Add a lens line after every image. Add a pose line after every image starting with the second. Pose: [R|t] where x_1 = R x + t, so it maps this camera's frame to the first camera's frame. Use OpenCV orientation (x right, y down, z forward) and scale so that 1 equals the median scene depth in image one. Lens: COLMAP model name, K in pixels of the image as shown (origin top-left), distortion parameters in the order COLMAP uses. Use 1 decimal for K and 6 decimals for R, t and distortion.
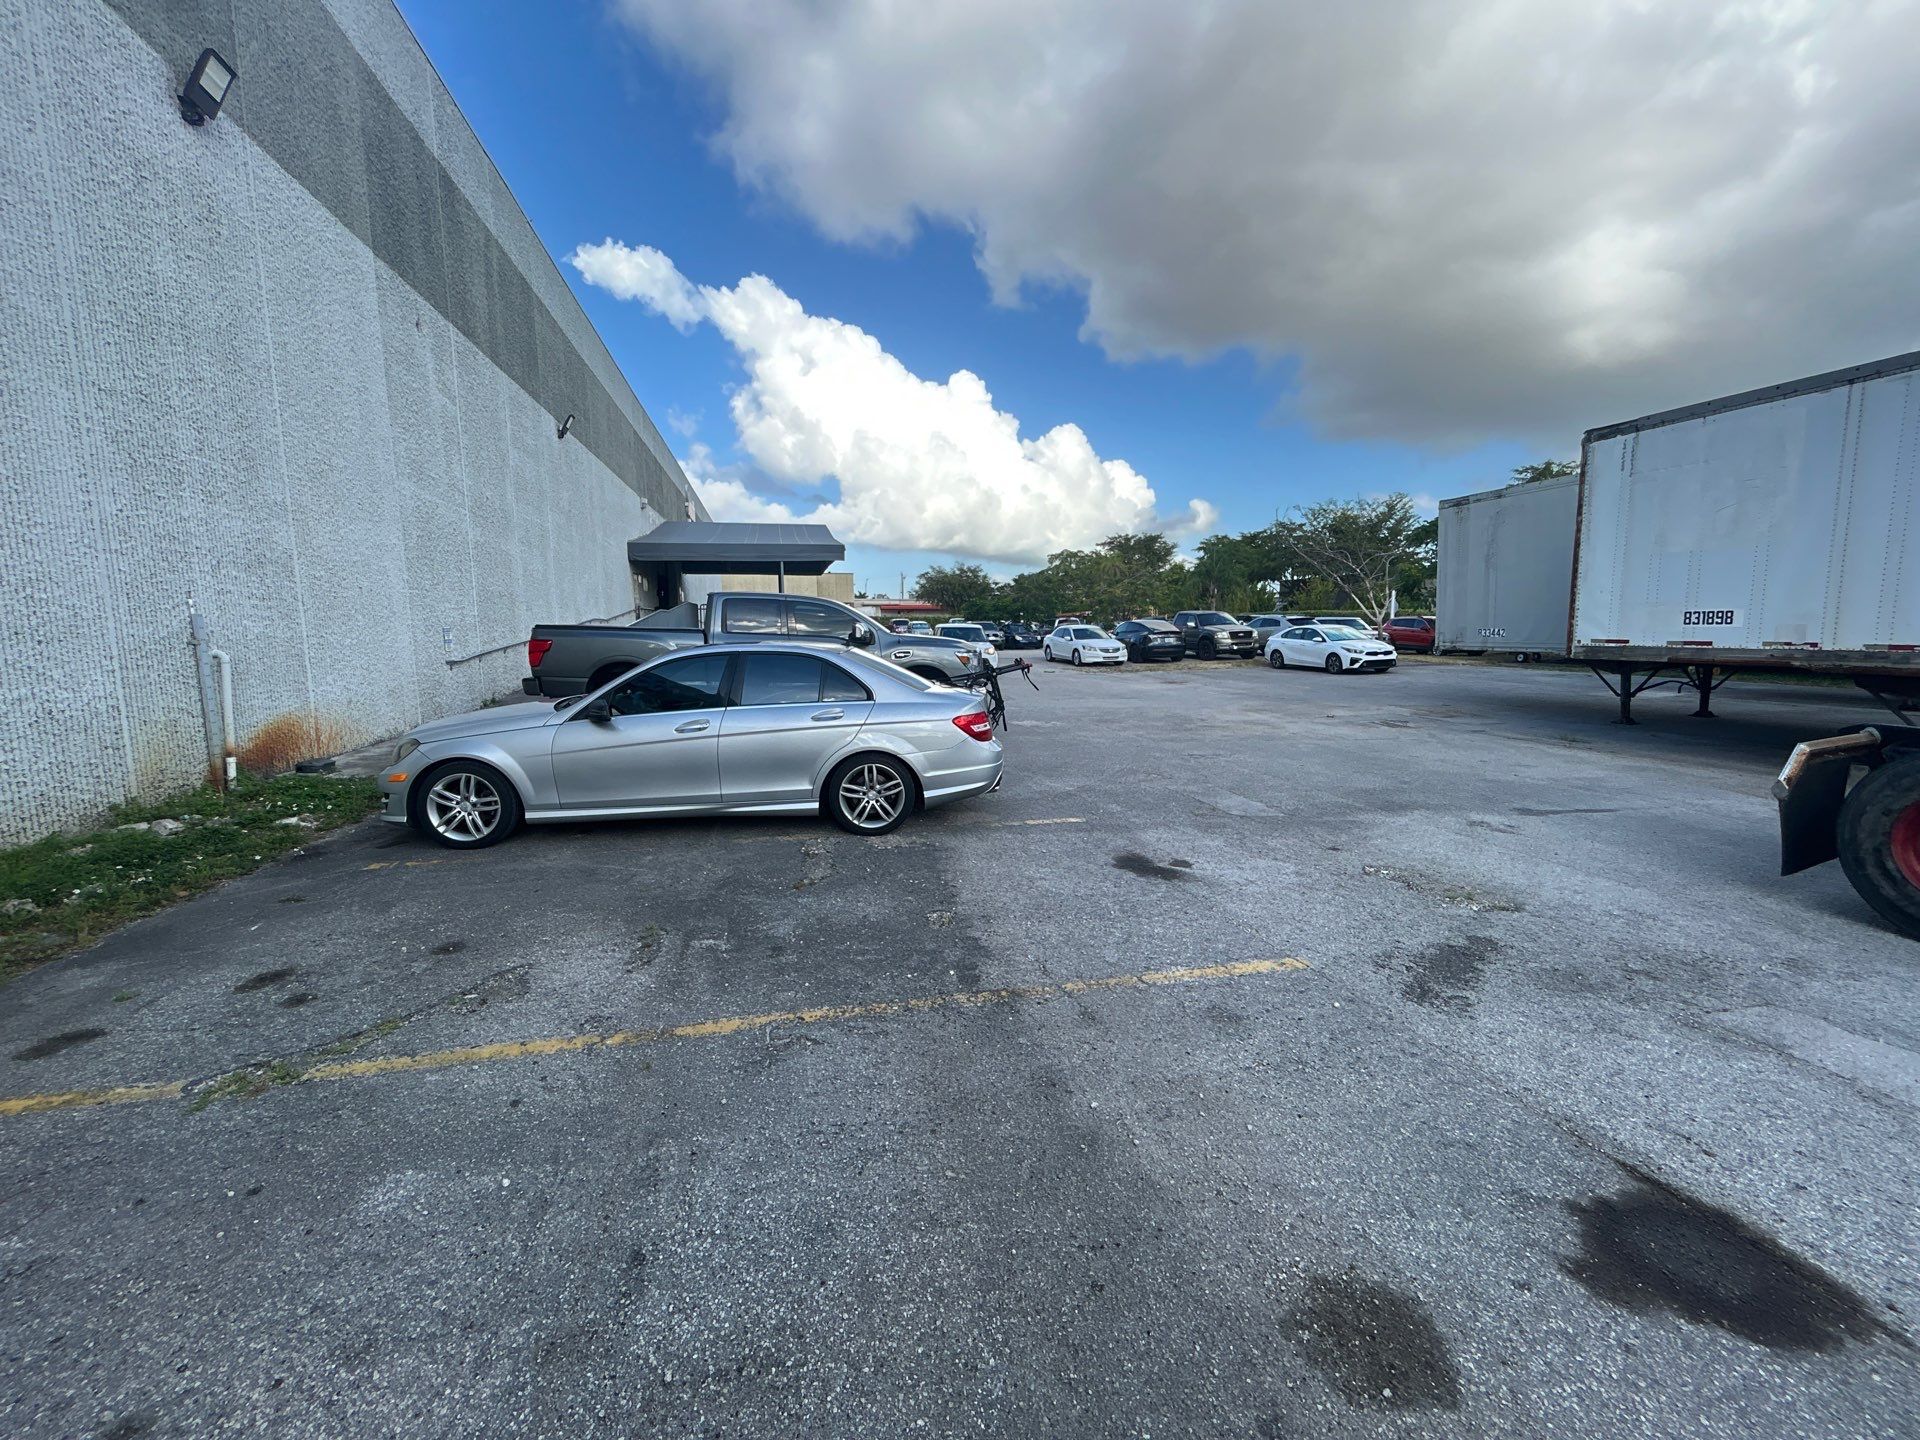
lens RADIAL K [[840.5, 0, 957.3], [0, 840.5, 719.3], [0, 0, 1]] dist [-0.005055, -0.000048]
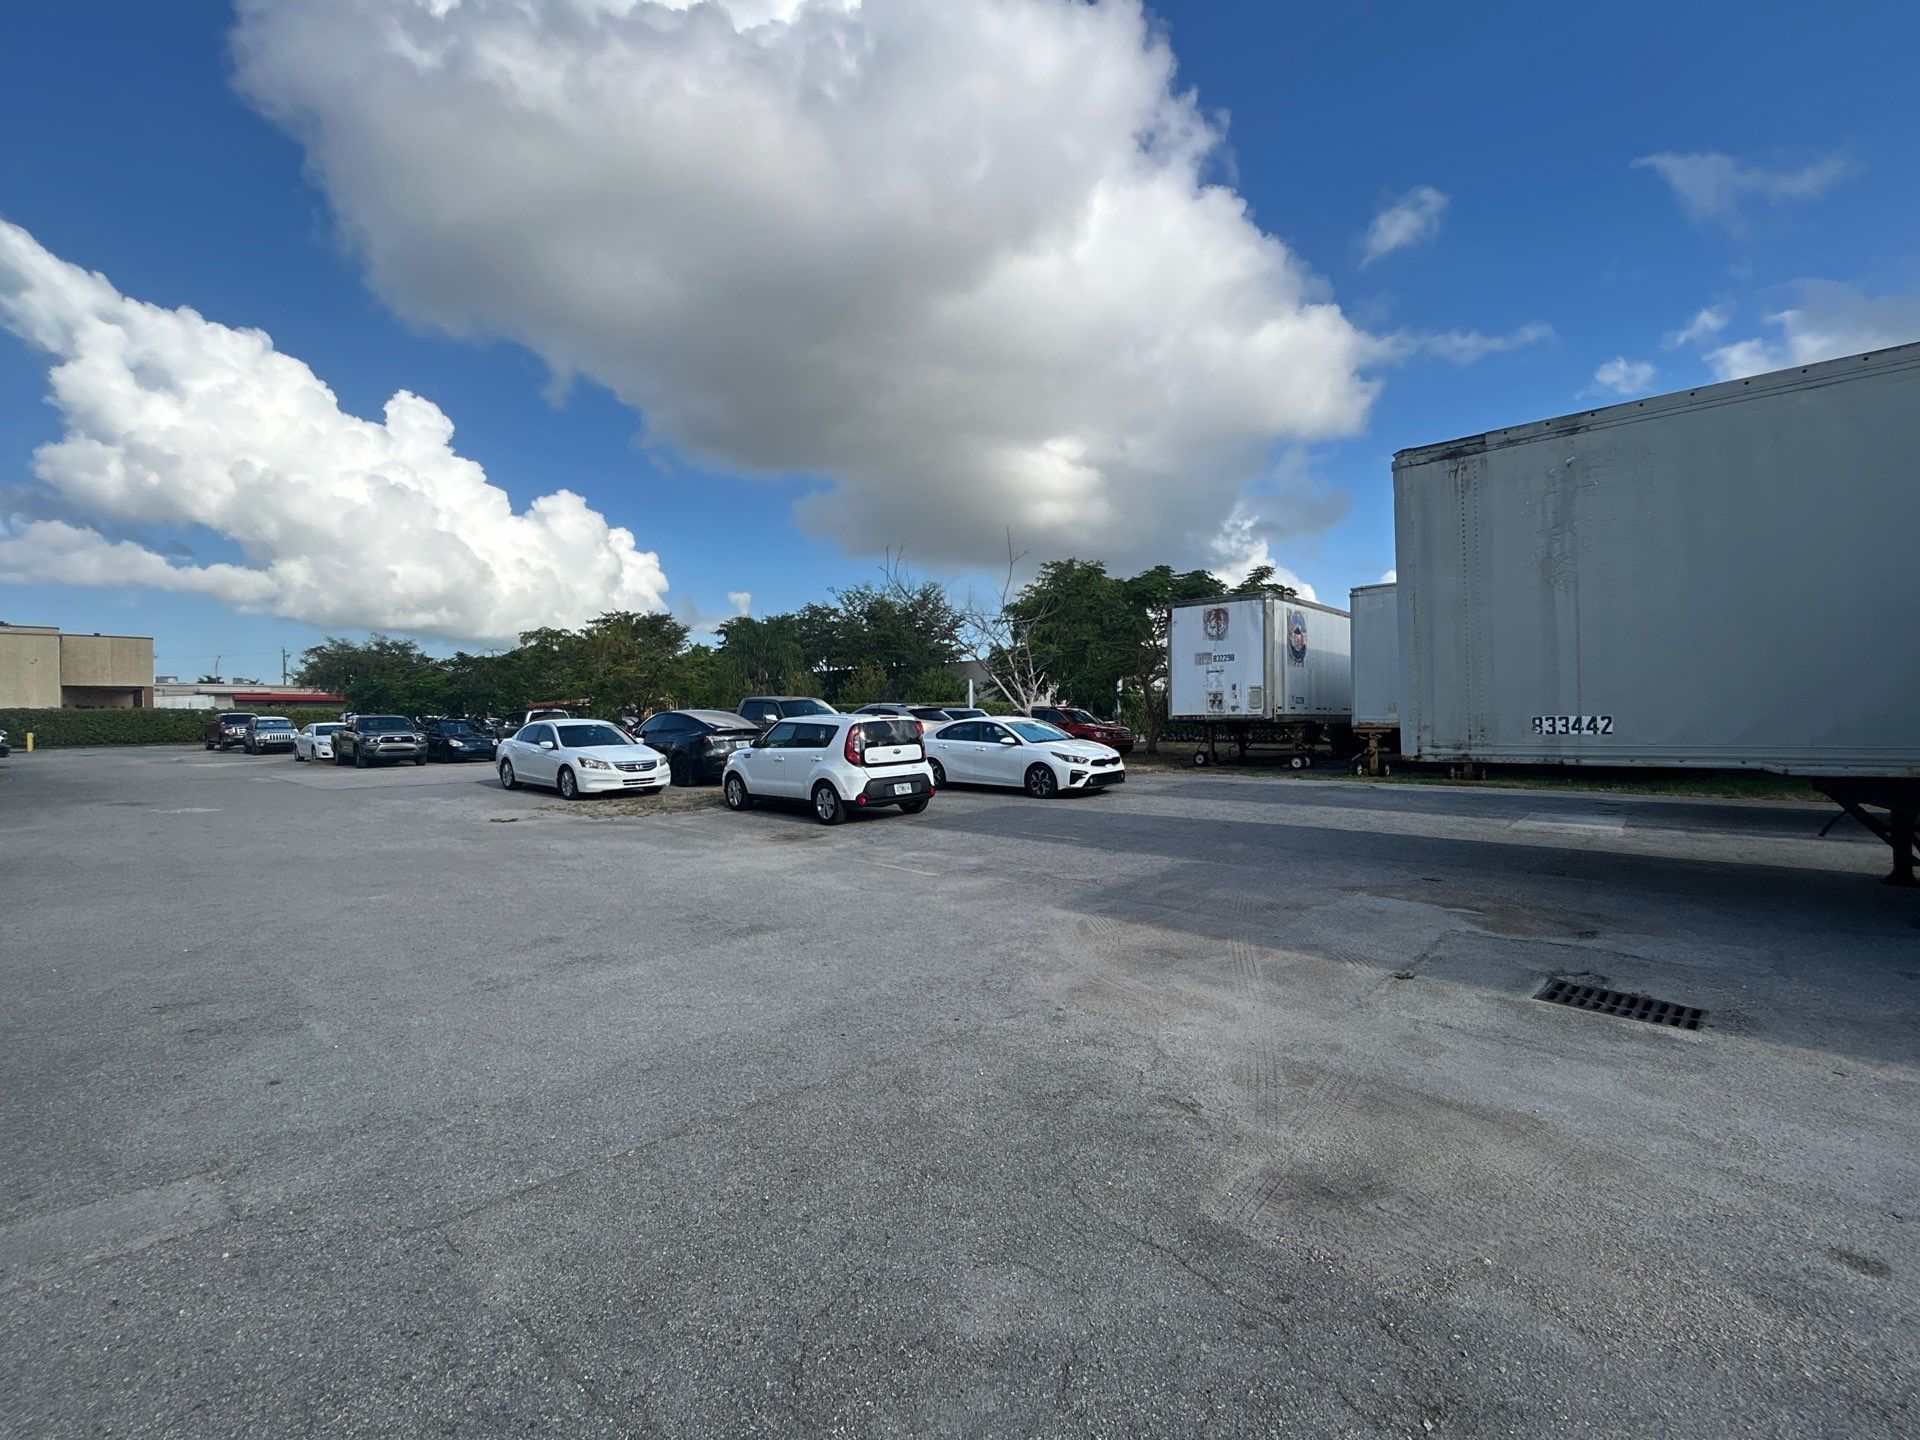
lens RADIAL K [[840.5, 0, 950.4], [0, 840.5, 716.0], [0, 0, 1]] dist [-0.005055, -0.000048]
pose [[0.838724, 0.001303, 0.544556, 0.054103], [0.064392, 0.992744, -0.101552, -0.042074], [-0.540737, 0.120239, 0.832554, 0.403682]]
